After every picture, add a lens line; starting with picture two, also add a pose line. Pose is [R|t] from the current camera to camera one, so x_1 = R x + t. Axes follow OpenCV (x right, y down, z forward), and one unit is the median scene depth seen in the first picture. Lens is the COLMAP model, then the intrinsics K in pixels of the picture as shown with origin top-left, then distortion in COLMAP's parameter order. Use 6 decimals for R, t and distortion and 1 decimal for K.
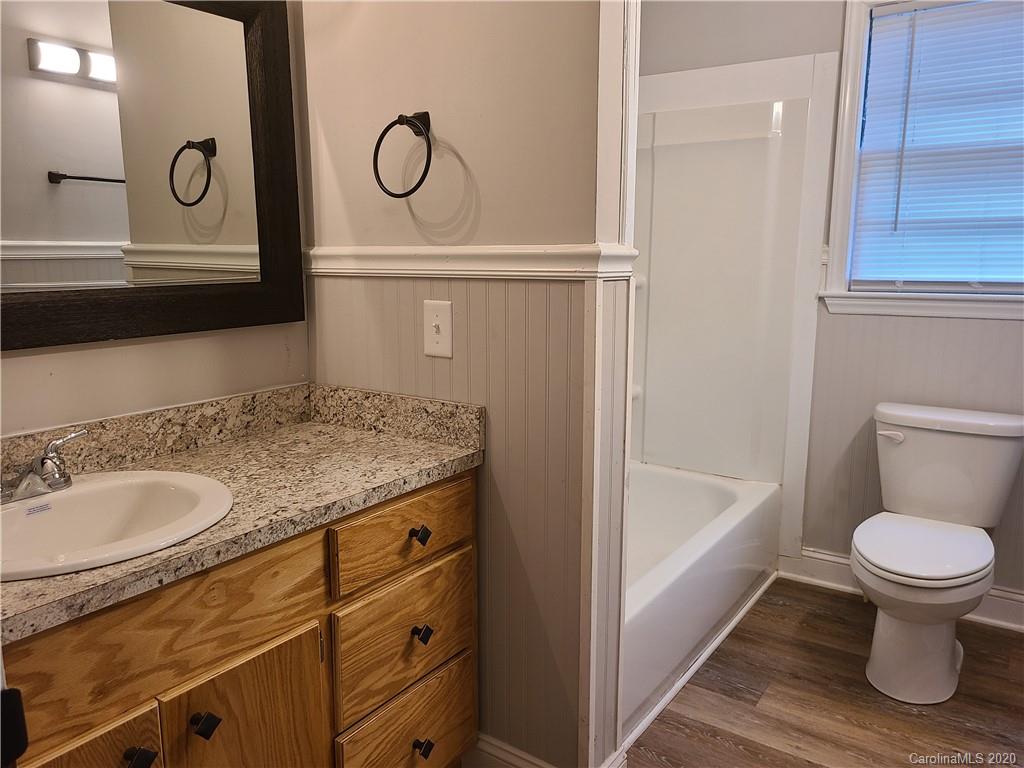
lens RADIAL K [[779.3, 0, 506.8], [0, 779.3, 392.0], [0, 0, 1]] dist [0.057201, -0.041429]
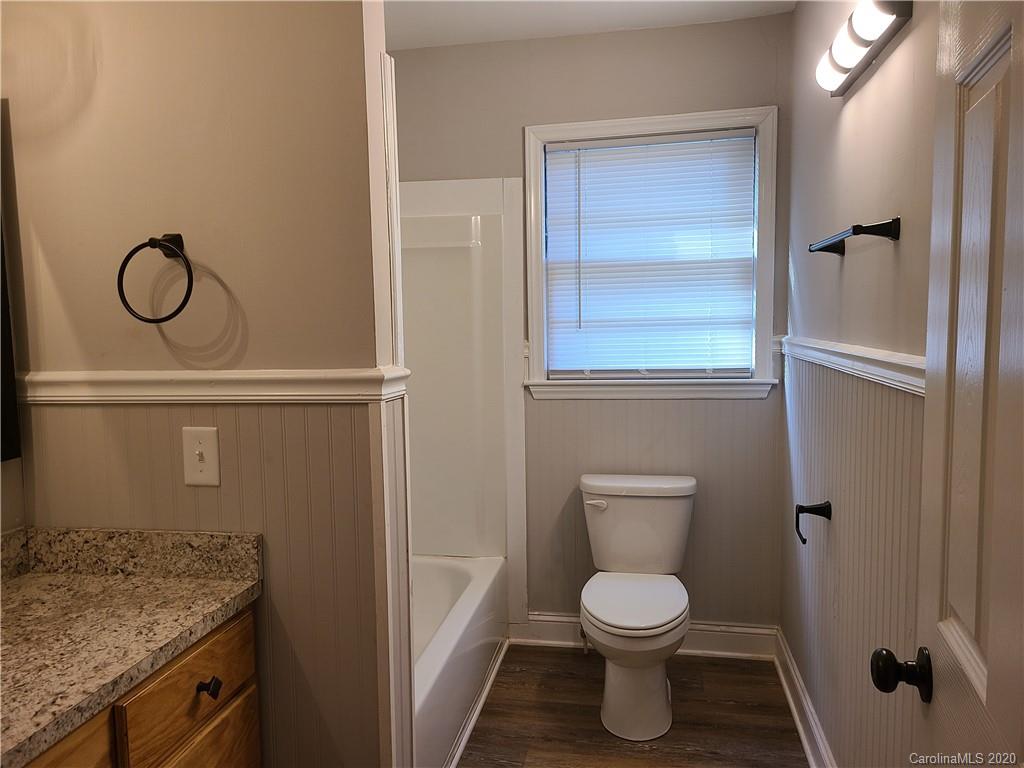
lens RADIAL K [[779.3, 0, 506.8], [0, 779.3, 392.0], [0, 0, 1]] dist [0.057201, -0.041429]
pose [[0.914311, -0.054090, 0.401385, -0.123398], [0.089863, 0.993433, -0.070825, -0.056153], [-0.394918, 0.100825, 0.913167, -0.018983]]
